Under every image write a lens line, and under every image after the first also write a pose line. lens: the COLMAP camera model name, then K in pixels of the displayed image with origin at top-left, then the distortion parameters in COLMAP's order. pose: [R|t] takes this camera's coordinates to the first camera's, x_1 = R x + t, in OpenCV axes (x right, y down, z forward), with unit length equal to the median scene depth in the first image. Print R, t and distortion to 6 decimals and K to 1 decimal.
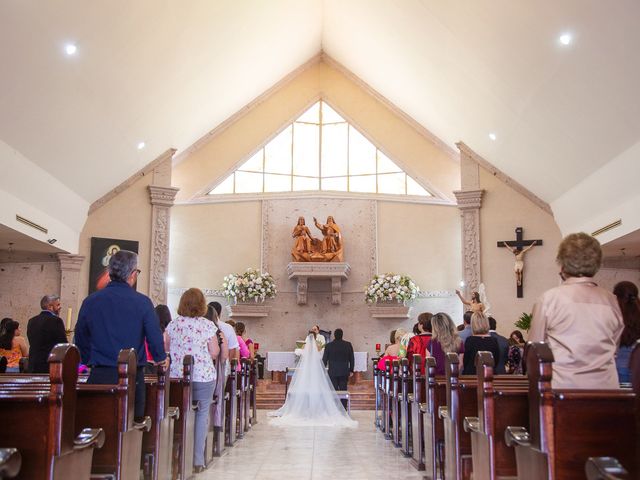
lens RADIAL K [[718.5, 0, 320.0], [0, 718.5, 240.0], [0, 0, 1]] dist [0.009031, 0.008403]
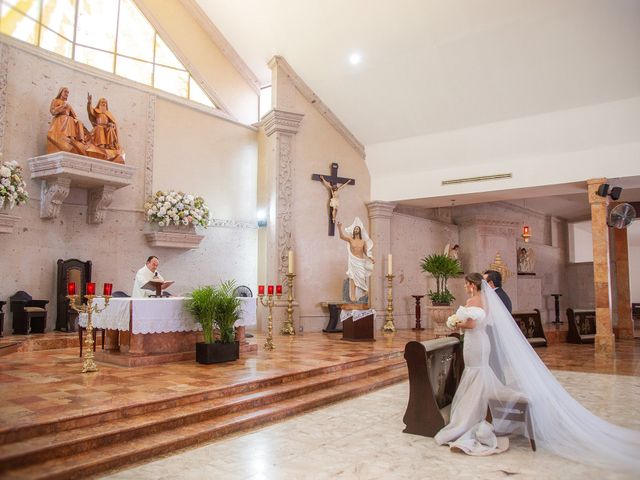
lens RADIAL K [[502.9, 0, 320.0], [0, 502.9, 240.0], [0, 0, 1]] dist [-0.139458, 0.079305]
pose [[0.589705, 0.070411, 0.804544, -0.247160], [-0.135379, 0.990715, 0.012524, 0.073135], [-0.796192, -0.116304, 0.593761, 0.563245]]
